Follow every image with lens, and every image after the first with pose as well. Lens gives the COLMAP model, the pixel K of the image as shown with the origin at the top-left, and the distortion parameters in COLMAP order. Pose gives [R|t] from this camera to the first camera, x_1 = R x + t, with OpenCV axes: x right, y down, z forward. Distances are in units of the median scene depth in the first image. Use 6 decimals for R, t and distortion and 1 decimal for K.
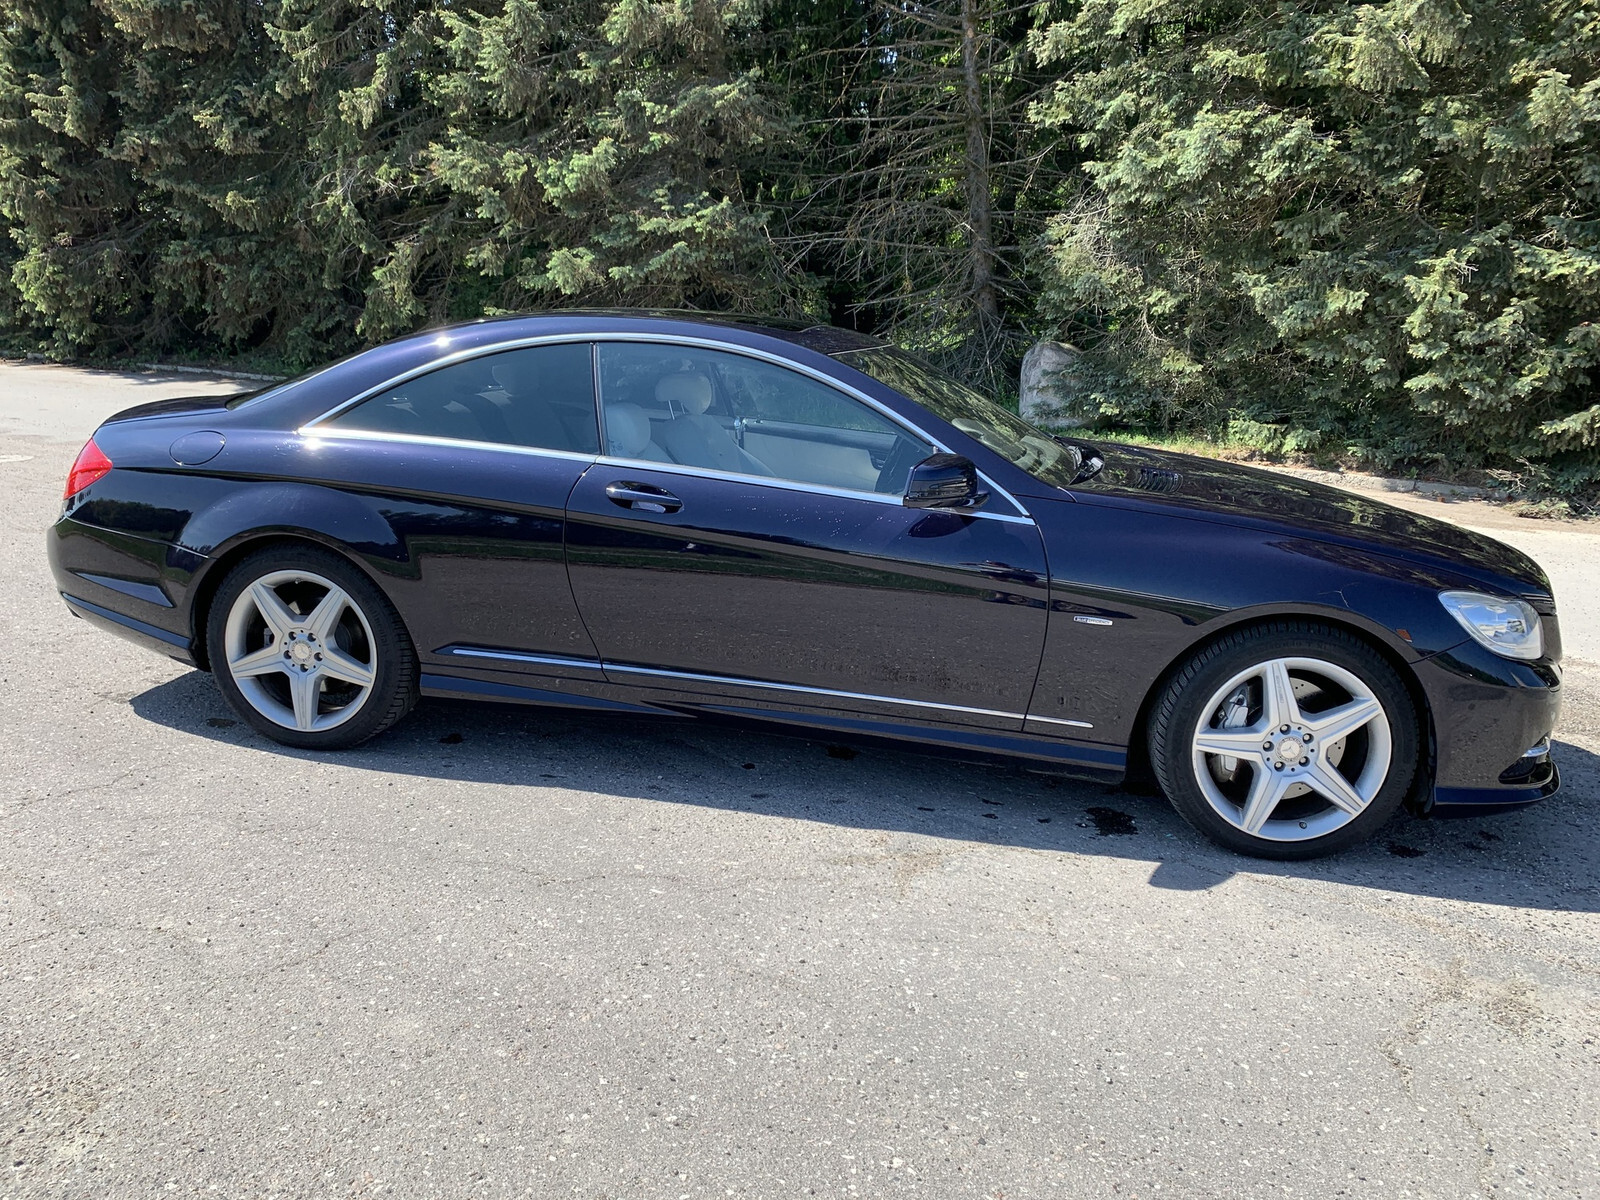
lens RADIAL K [[1220.8, 0, 800.0], [0, 1220.8, 600.0], [0, 0, 1]] dist [-0.006555, 0.009698]
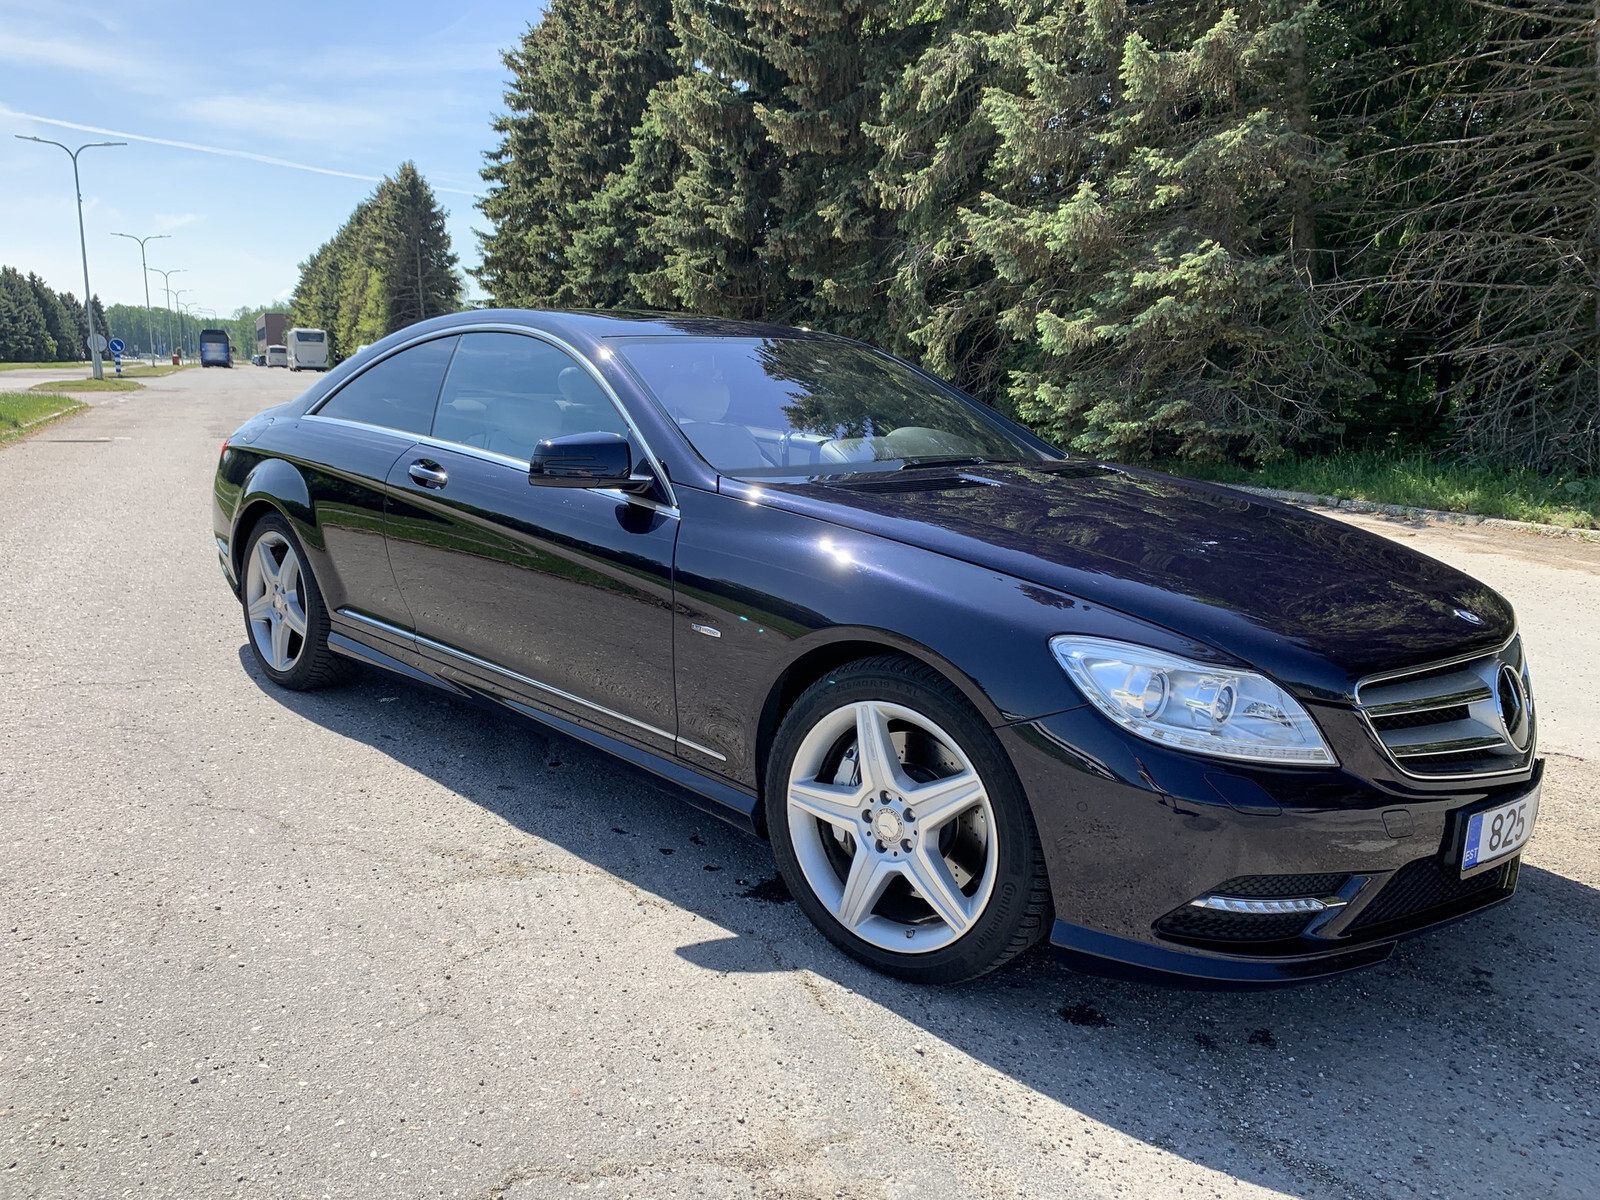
lens RADIAL K [[1212.7, 0, 800.0], [0, 1212.7, 600.0], [0, 0, 1]] dist [0.038466, -0.067235]
pose [[0.833610, 0.091846, -0.544664, 0.659363], [-0.128407, 0.991287, -0.029368, 0.011573], [0.537221, 0.094421, 0.838140, 0.285807]]
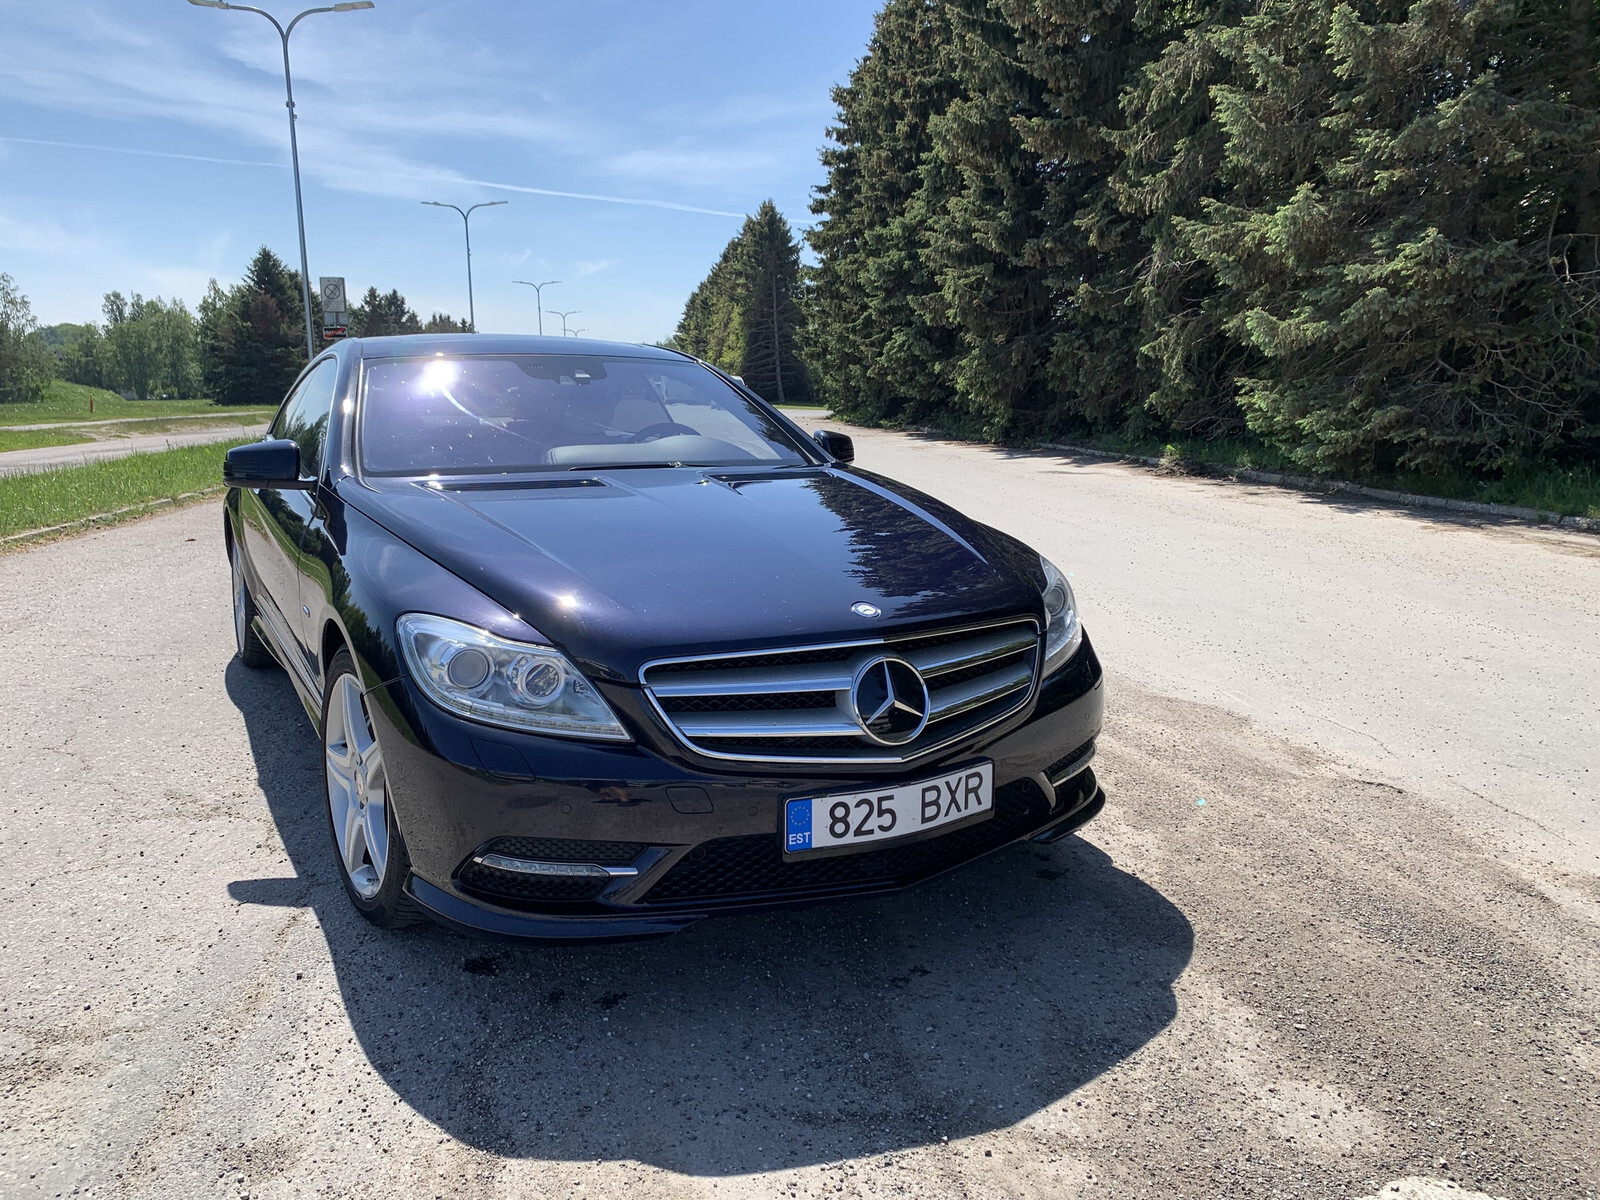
lens RADIAL K [[1220.8, 0, 800.0], [0, 1220.8, 600.0], [0, 0, 1]] dist [-0.006555, 0.009698]
pose [[0.635477, 0.102082, -0.765342, 1.055601], [-0.164516, 0.986362, -0.005038, -0.032837], [0.754390, 0.129112, 0.643604, 0.603150]]
